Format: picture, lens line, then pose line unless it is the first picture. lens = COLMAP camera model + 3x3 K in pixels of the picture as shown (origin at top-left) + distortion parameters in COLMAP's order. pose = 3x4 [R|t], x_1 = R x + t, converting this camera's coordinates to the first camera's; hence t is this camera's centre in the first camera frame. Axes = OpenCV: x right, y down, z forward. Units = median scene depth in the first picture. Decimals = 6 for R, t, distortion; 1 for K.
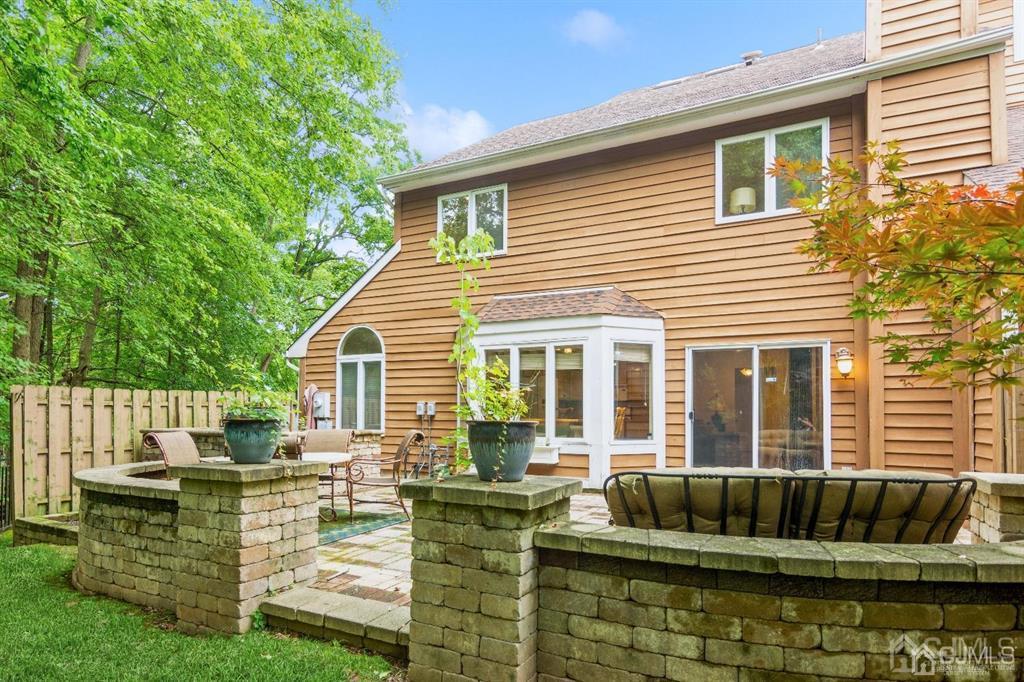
lens RADIAL K [[549.6, 0, 513.3], [0, 549.6, 406.6], [0, 0, 1]] dist [-0.001170, 0.003163]
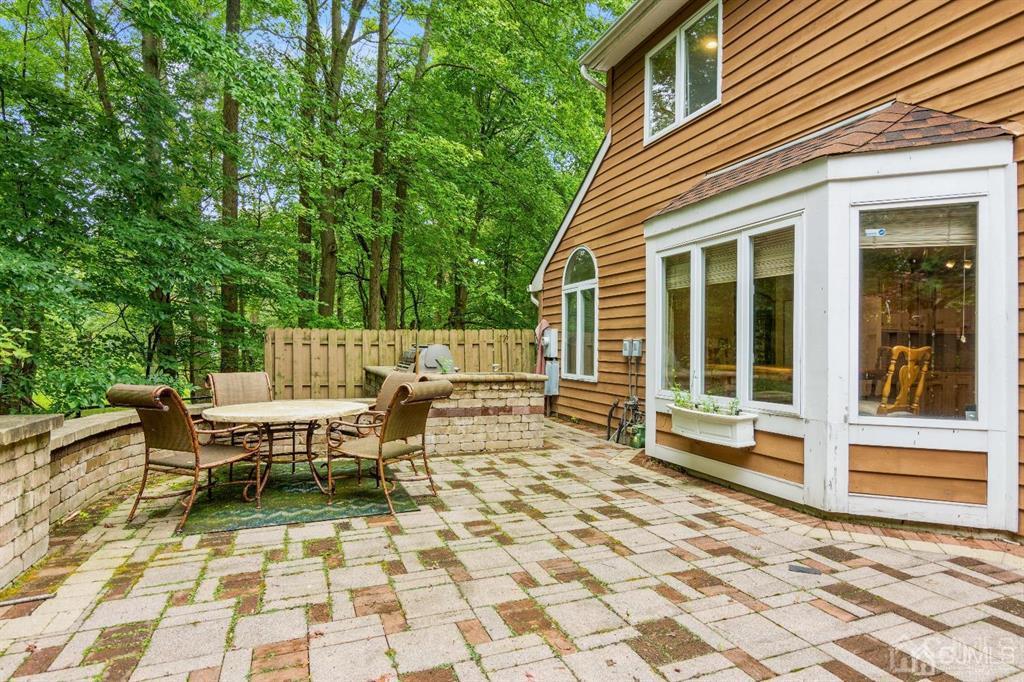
lens RADIAL K [[549.6, 0, 511.9], [0, 549.6, 349.6], [0, 0, 1]] dist [-0.001170, 0.003163]
pose [[0.745266, 0.004116, -0.666754, 0.243839], [0.003076, 0.999949, 0.009610, -0.001606], [0.666760, -0.009213, 0.745216, 0.384366]]
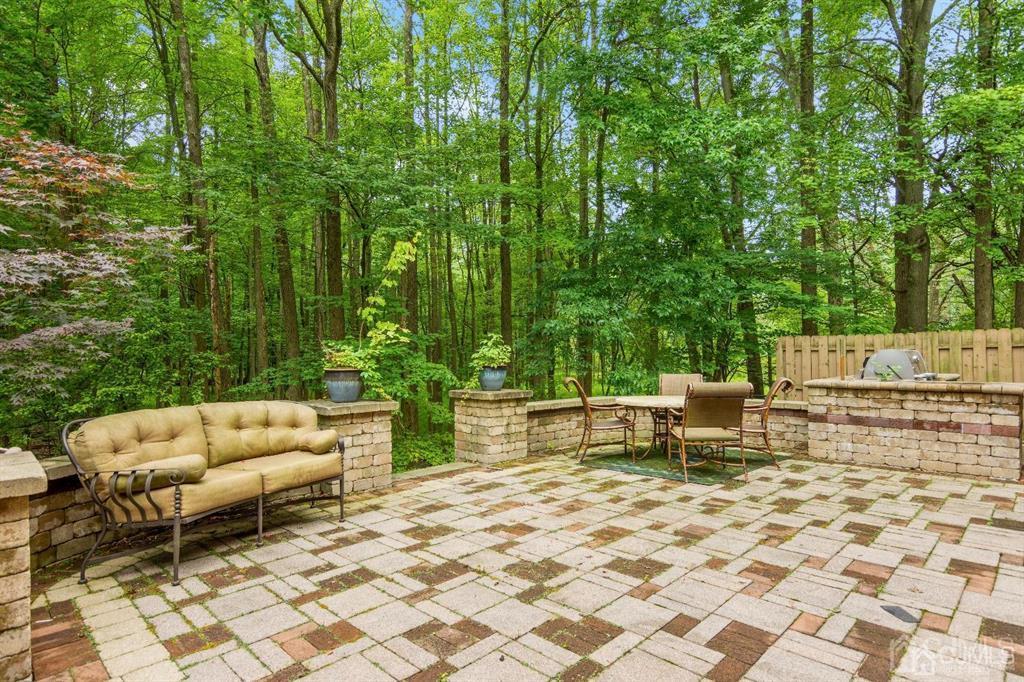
lens RADIAL K [[549.6, 0, 511.5], [0, 549.6, 347.5], [0, 0, 1]] dist [-0.001170, 0.003163]
pose [[-0.305230, -0.014932, -0.952162, 0.489975], [0.021267, 0.999521, -0.022493, 0.001756], [0.952041, -0.027116, -0.304766, 0.655350]]
